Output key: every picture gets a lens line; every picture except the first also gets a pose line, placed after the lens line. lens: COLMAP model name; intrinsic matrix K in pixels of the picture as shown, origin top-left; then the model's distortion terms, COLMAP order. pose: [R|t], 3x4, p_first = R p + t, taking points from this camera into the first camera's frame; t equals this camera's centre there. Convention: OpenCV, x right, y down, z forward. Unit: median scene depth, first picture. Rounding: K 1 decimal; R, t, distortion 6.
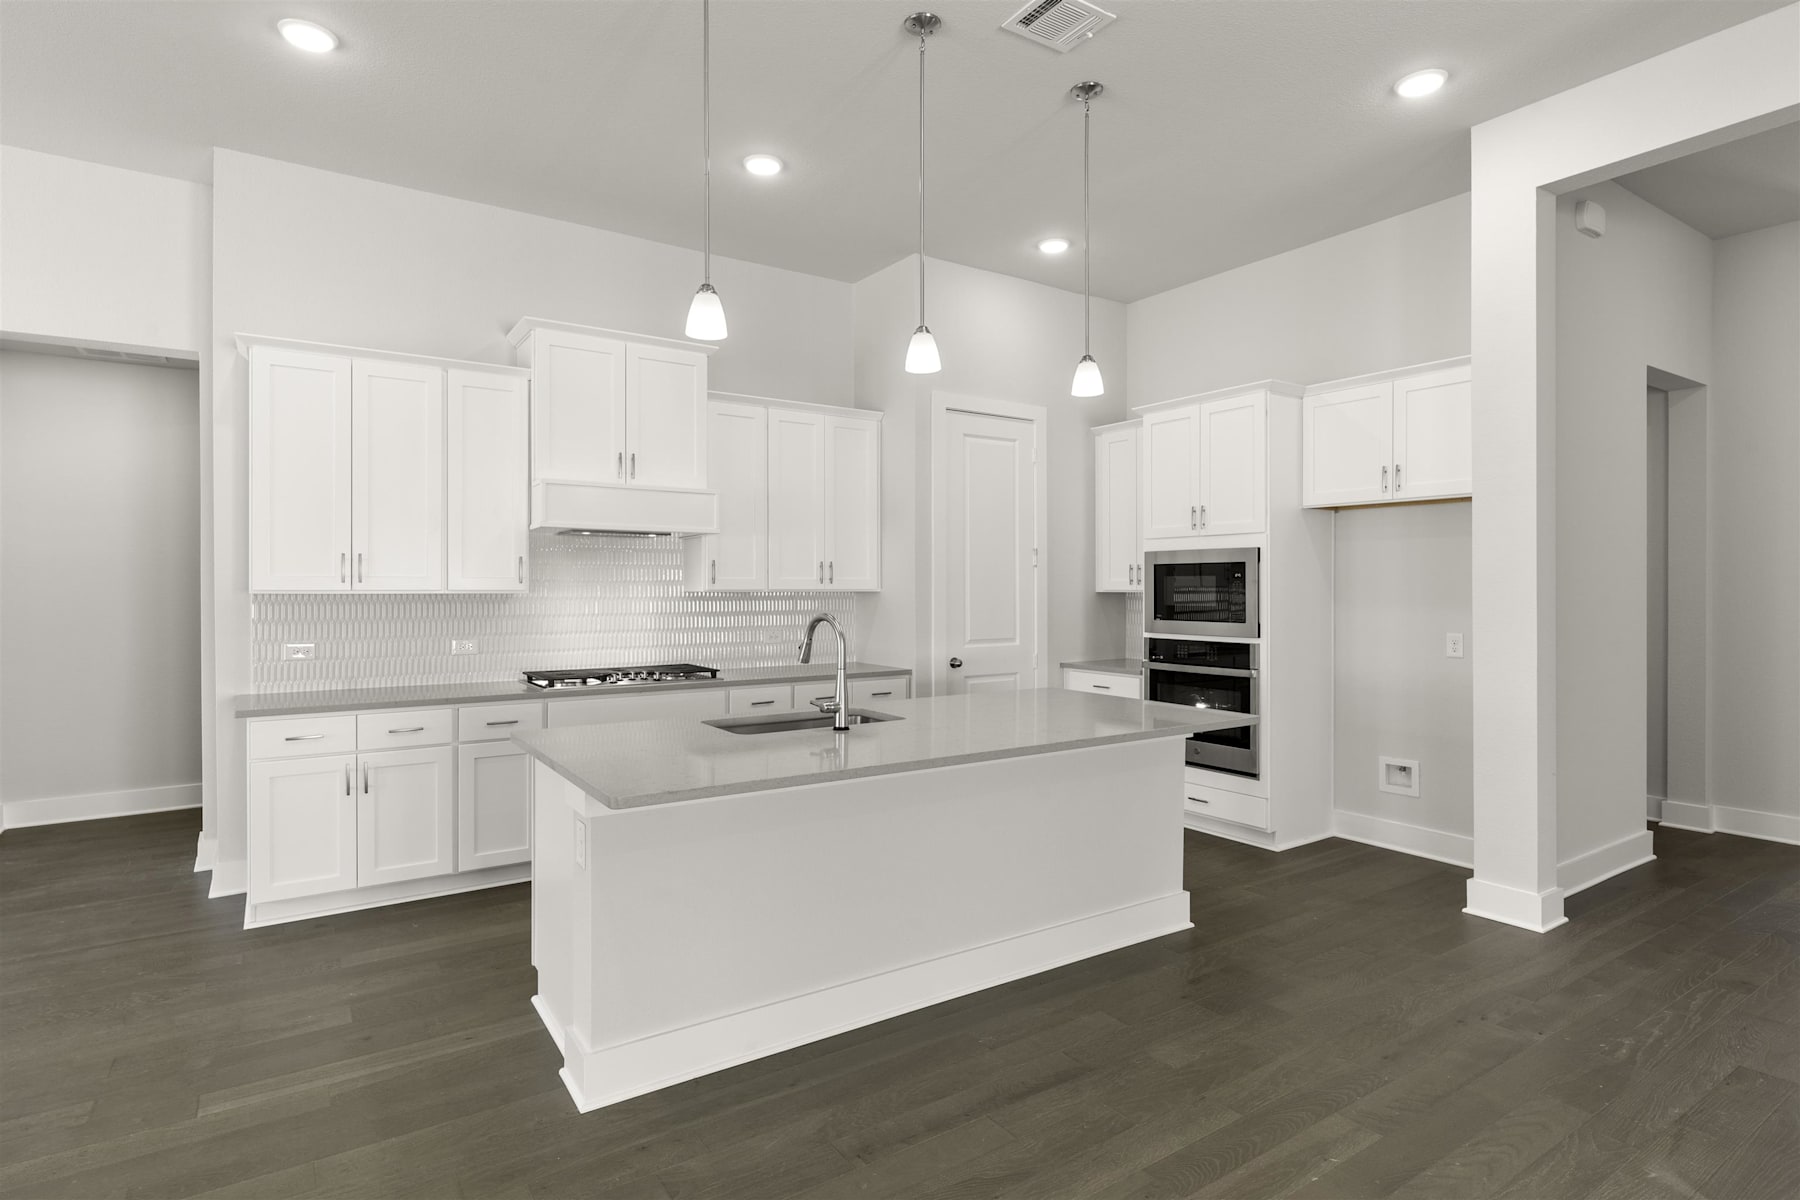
lens RADIAL K [[920.9, 0, 902.6], [0, 920.9, 586.8], [0, 0, 1]] dist [0.000082, 0.000164]
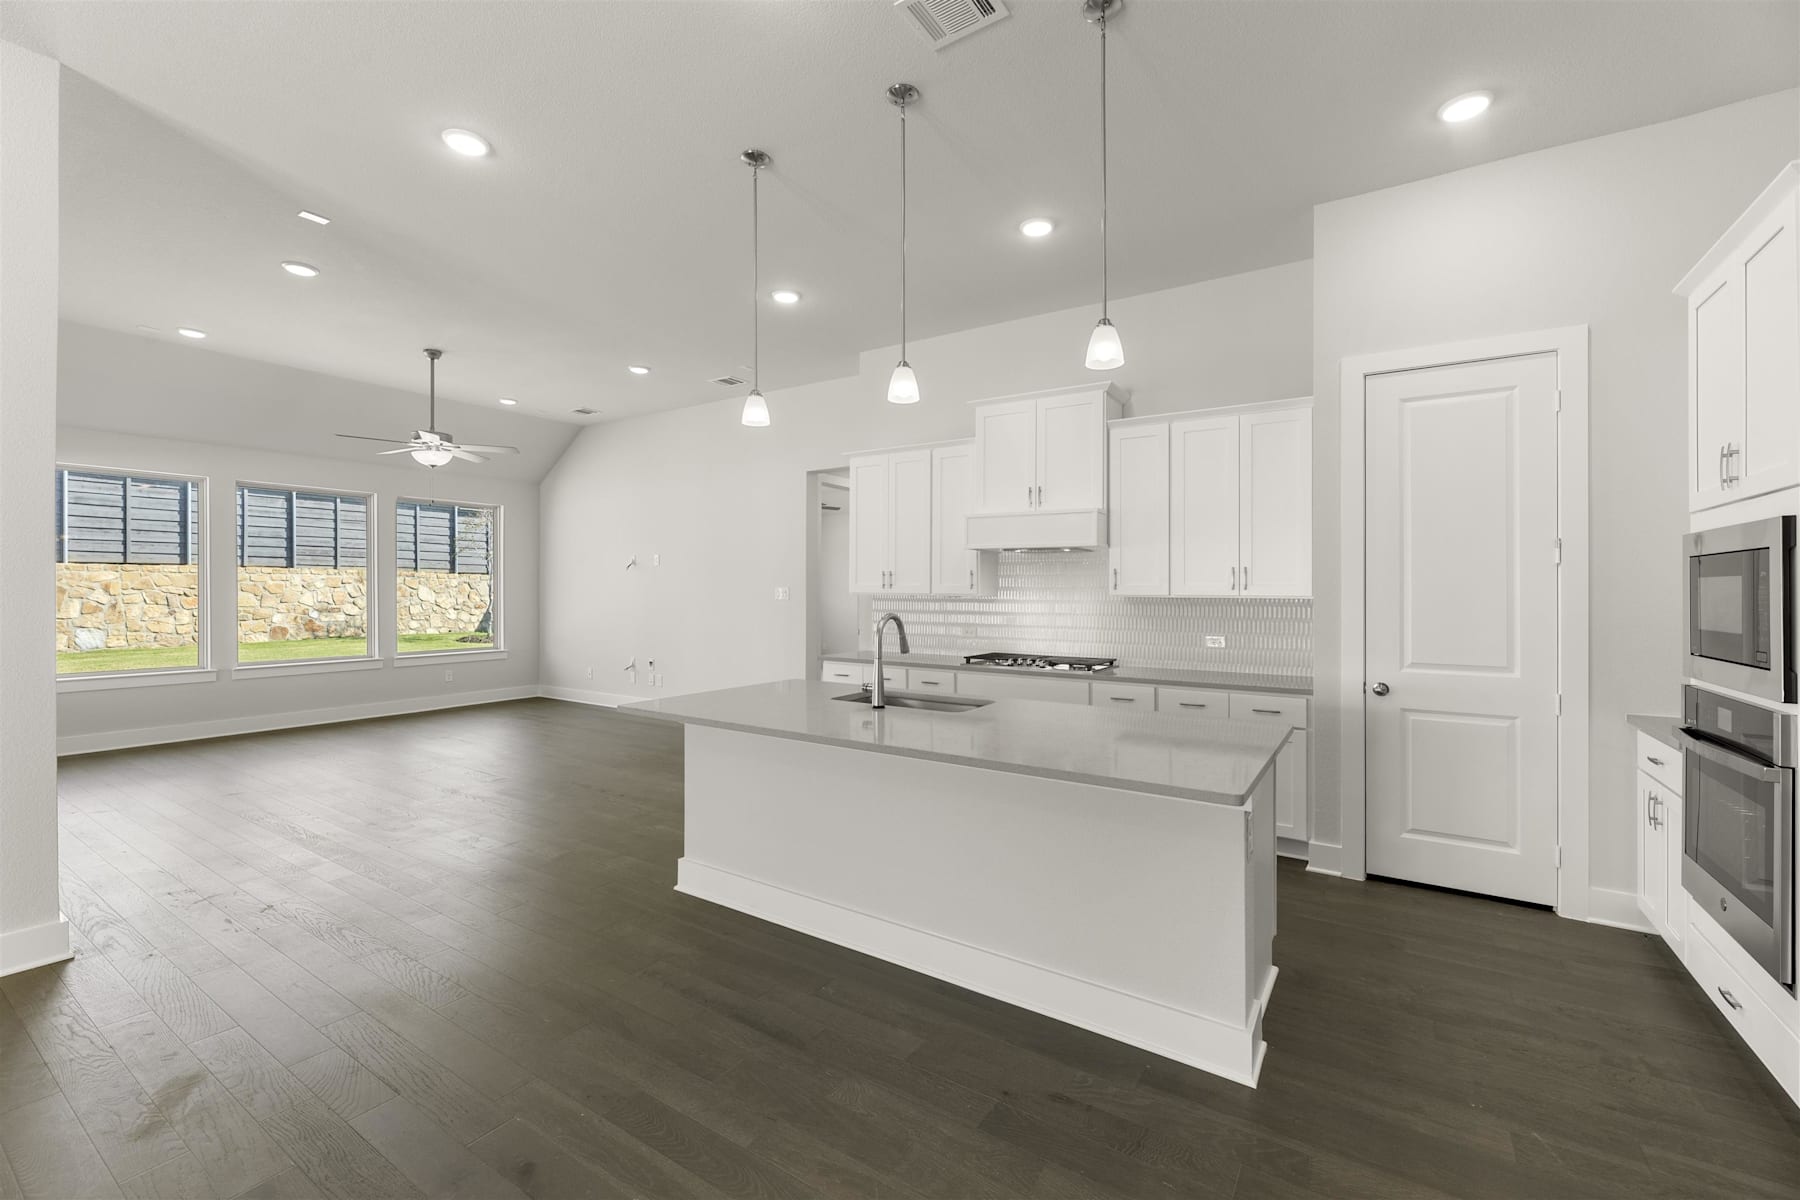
lens RADIAL K [[740.5, 0, 892.4], [0, 740.5, 590.1], [0, 0, 1]] dist [-0.003389, 0.000029]
pose [[0.390344, 0.001560, -0.920668, 0.554153], [-0.005897, 0.999982, -0.000806, -0.000487], [0.920650, 0.005744, 0.390347, 0.411809]]
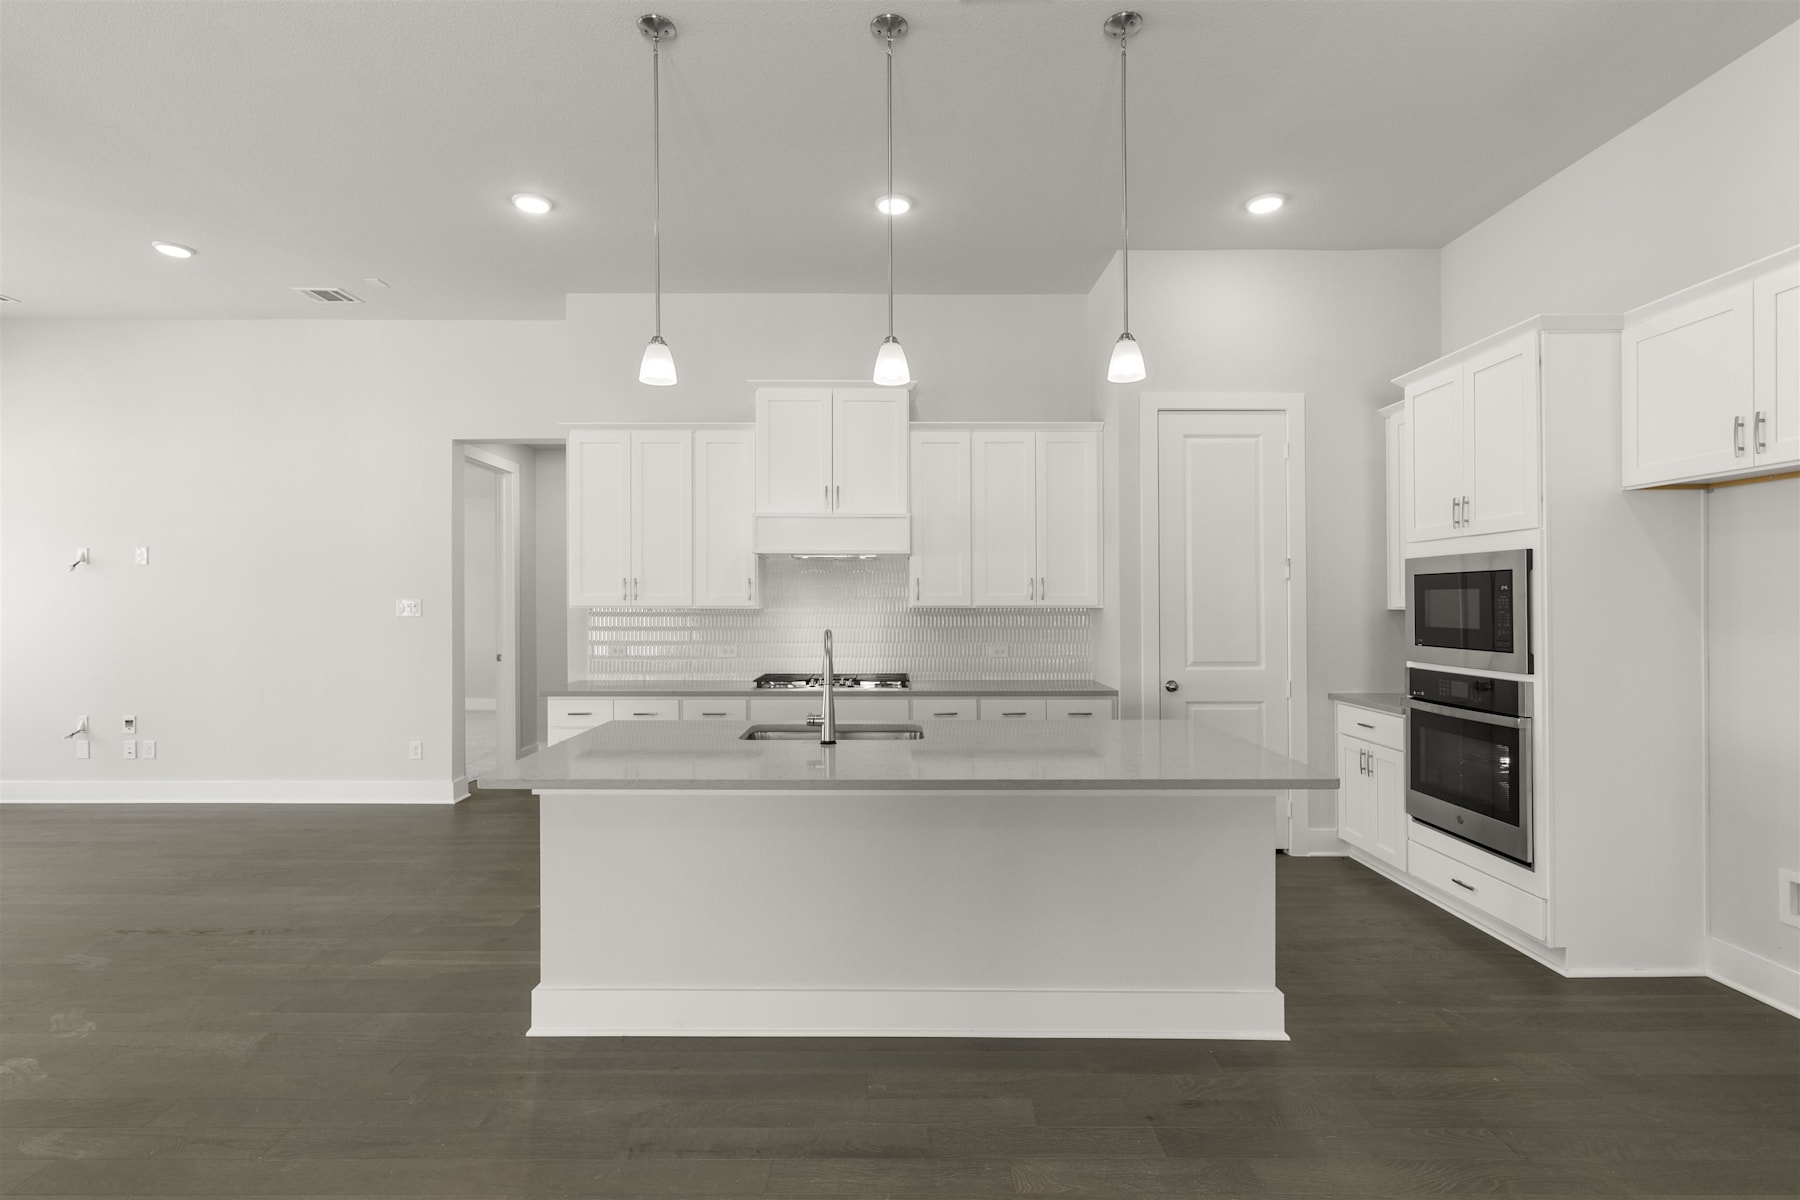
lens RADIAL K [[845.2, 0, 890.9], [0, 845.2, 598.4], [0, 0, 1]] dist [0.000487, 0.000083]
pose [[0.830679, -0.002728, -0.556745, 0.336574], [0.000470, 0.999991, -0.004200, -0.001458], [0.556752, 0.003227, 0.830673, 0.167589]]
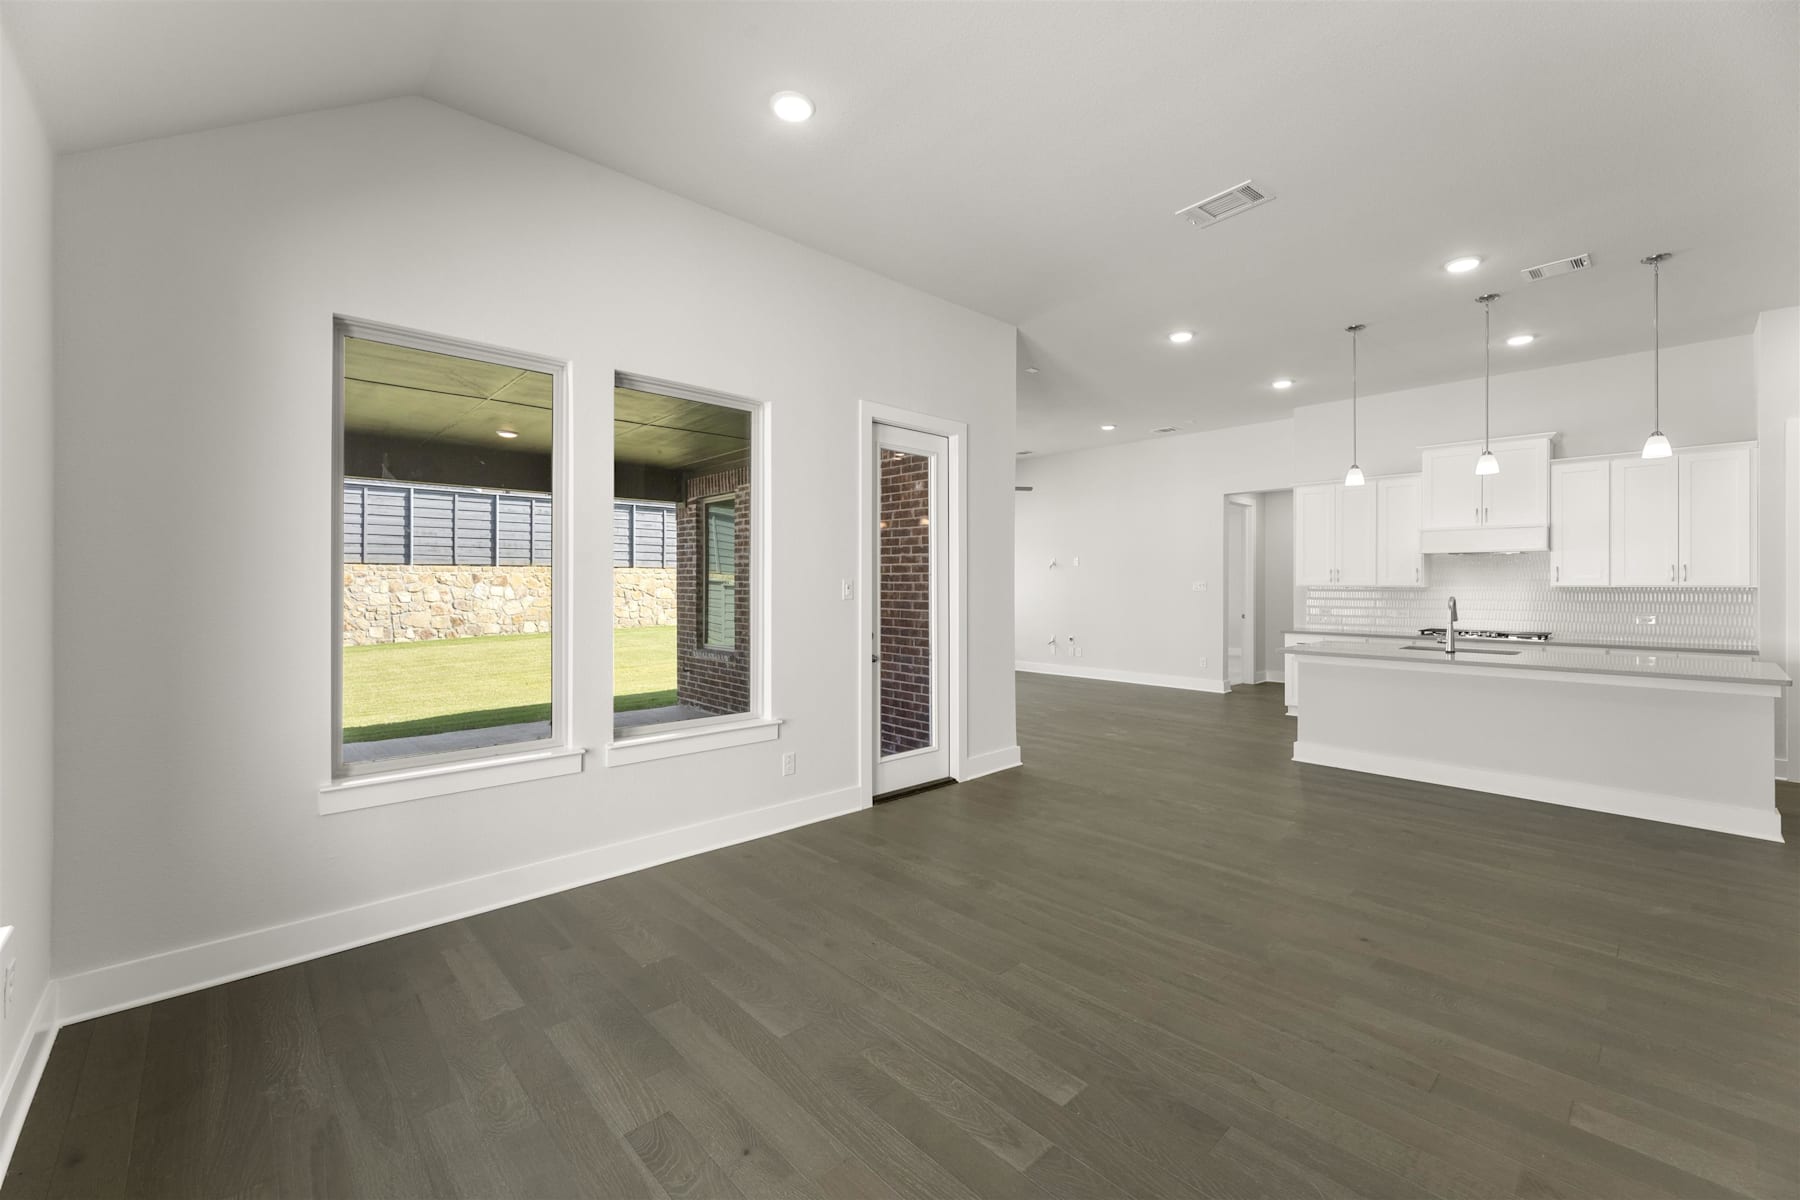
lens RADIAL K [[729.8, 0, 890.9], [0, 729.8, 588.4], [0, 0, 1]] dist [0.002973, 0.000355]
pose [[0.152410, 0.005863, -0.988300, 0.898145], [-0.000802, 0.999983, 0.005809, 0.001542], [0.988317, -0.000093, 0.152412, -0.328587]]
